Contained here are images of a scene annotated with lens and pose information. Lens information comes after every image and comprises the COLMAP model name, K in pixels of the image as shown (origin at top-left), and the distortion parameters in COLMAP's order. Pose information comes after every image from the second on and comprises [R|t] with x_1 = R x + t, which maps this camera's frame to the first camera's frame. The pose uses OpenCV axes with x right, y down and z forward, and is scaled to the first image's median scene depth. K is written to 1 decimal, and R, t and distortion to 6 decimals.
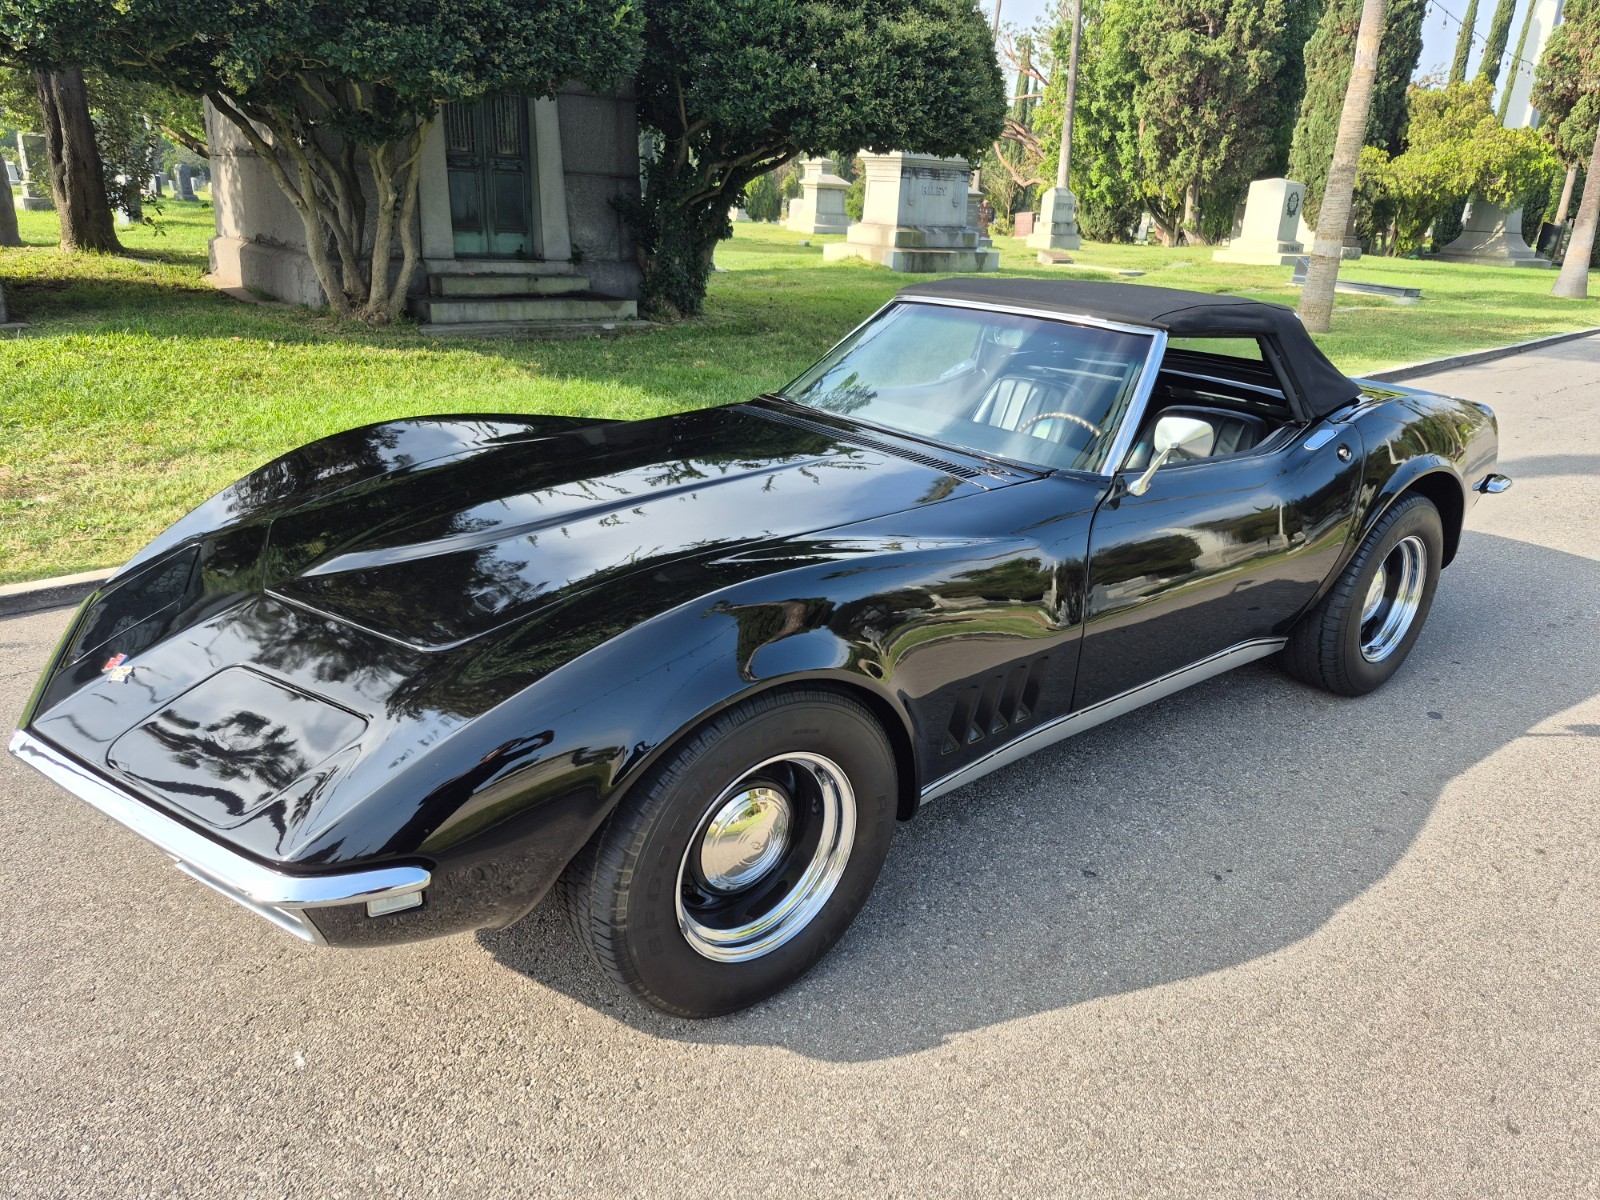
lens RADIAL K [[1124.2, 0, 816.7], [0, 1124.2, 620.9], [0, 0, 1]] dist [0.011347, -0.000323]
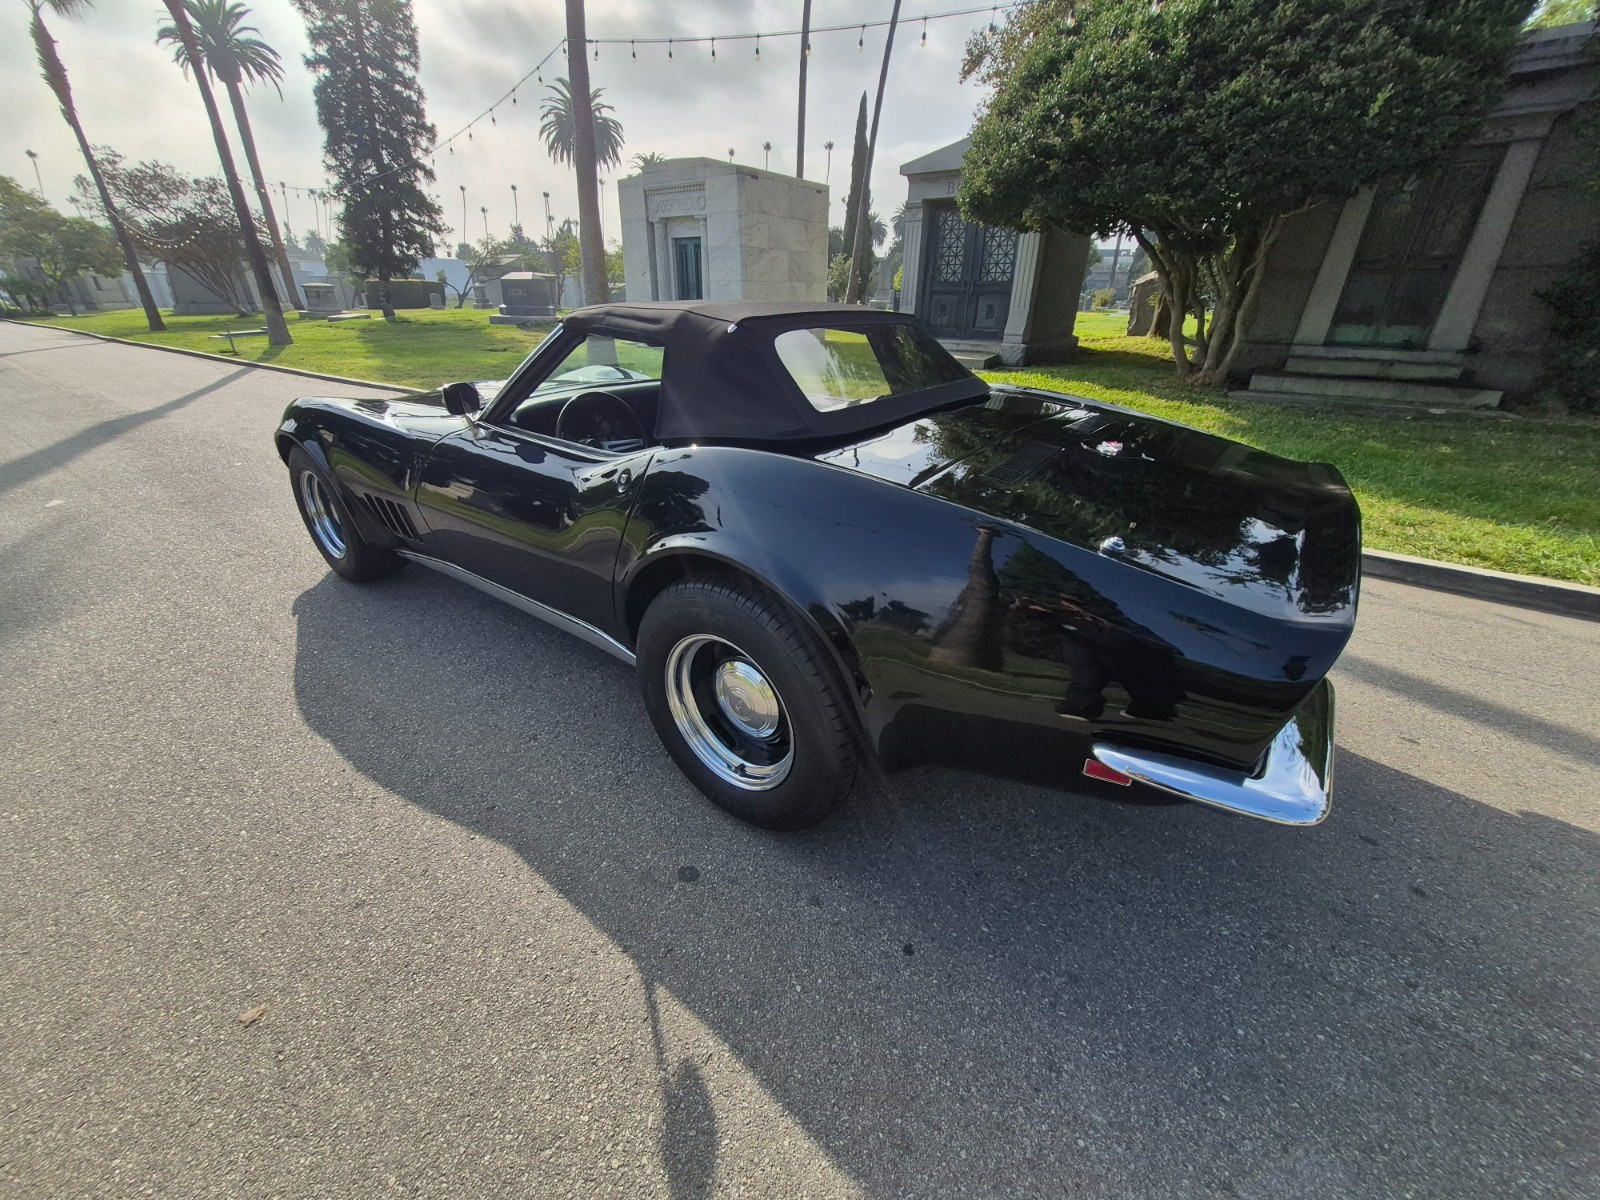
lens RADIAL K [[628.2, 0, 786.7], [0, 628.2, 580.4], [0, 0, 1]] dist [0.000303, -0.000149]
pose [[0.223331, 0.365137, -0.903769, 0.292866], [-0.340931, 0.897885, 0.278512, -0.077402], [0.913175, 0.245922, 0.325013, 0.295392]]
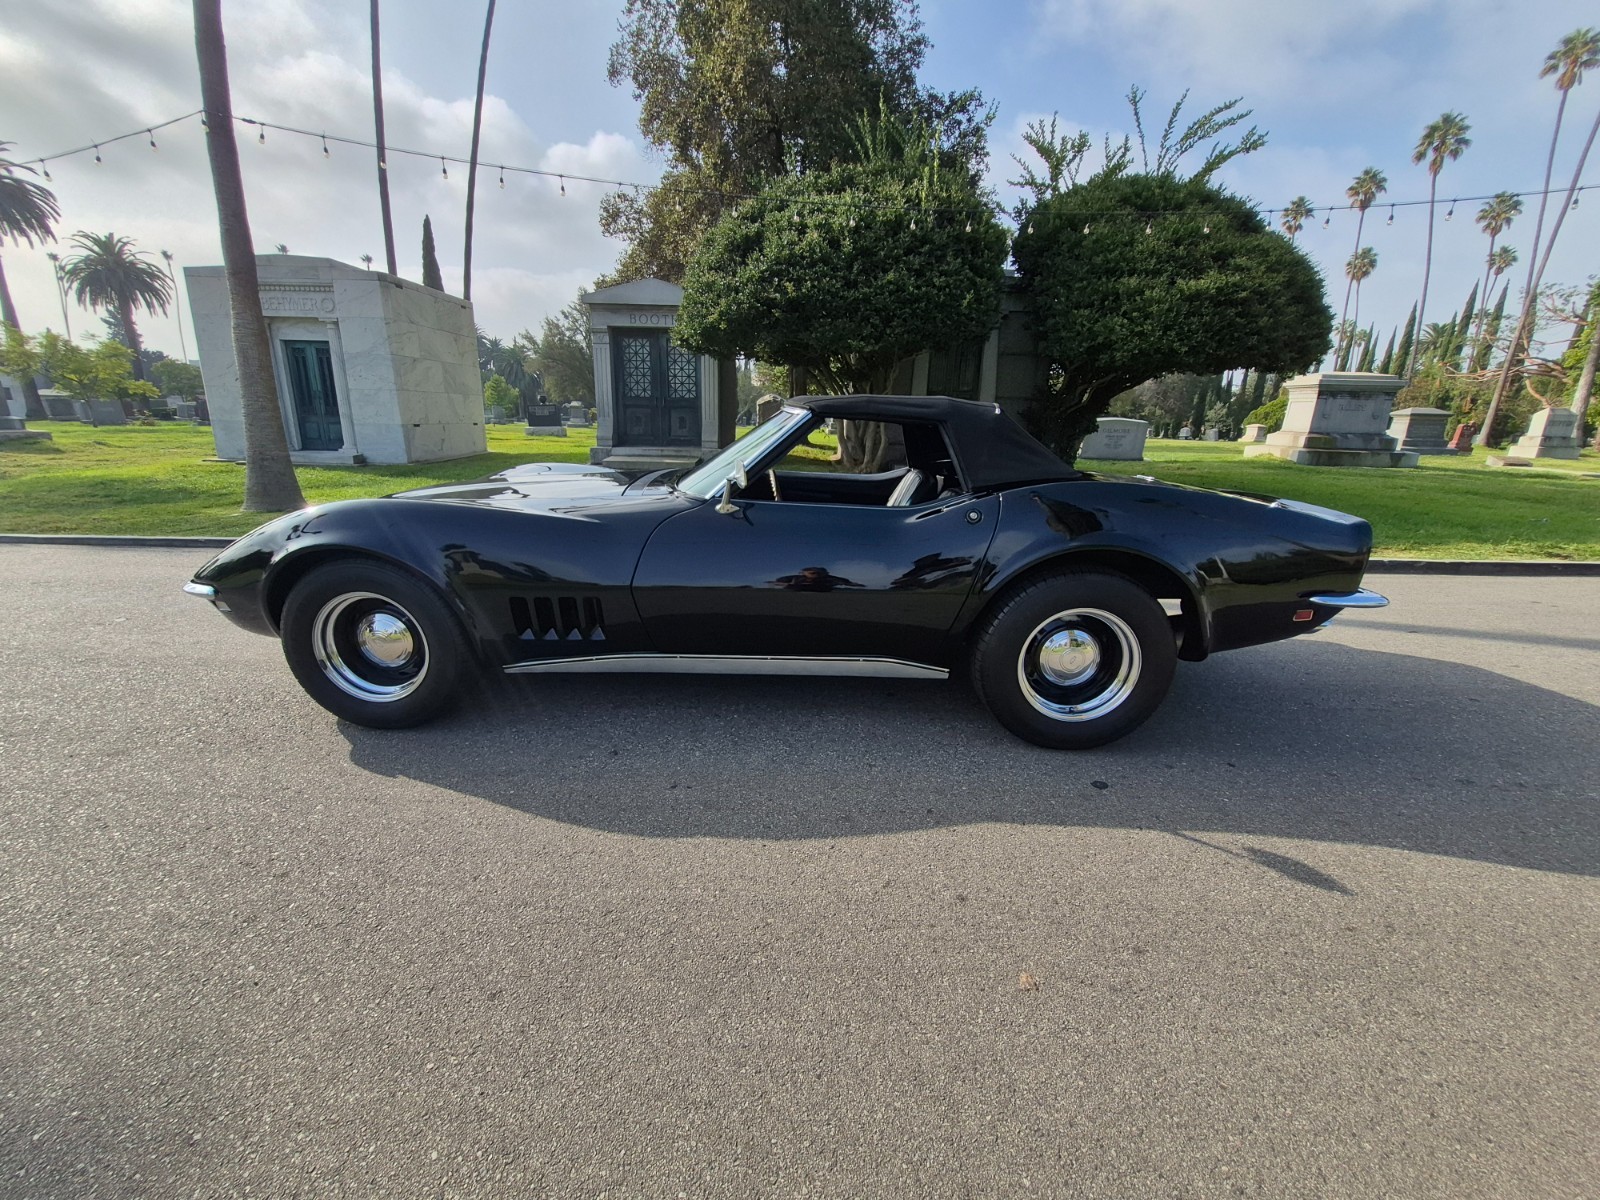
lens RADIAL K [[628.2, 0, 786.7], [0, 628.2, 580.4], [0, 0, 1]] dist [0.000303, -0.000149]
pose [[0.744225, 0.138729, -0.653363, 0.230471], [-0.223251, 0.973599, -0.047574, -0.001983], [0.629514, 0.181269, 0.755549, 0.118509]]
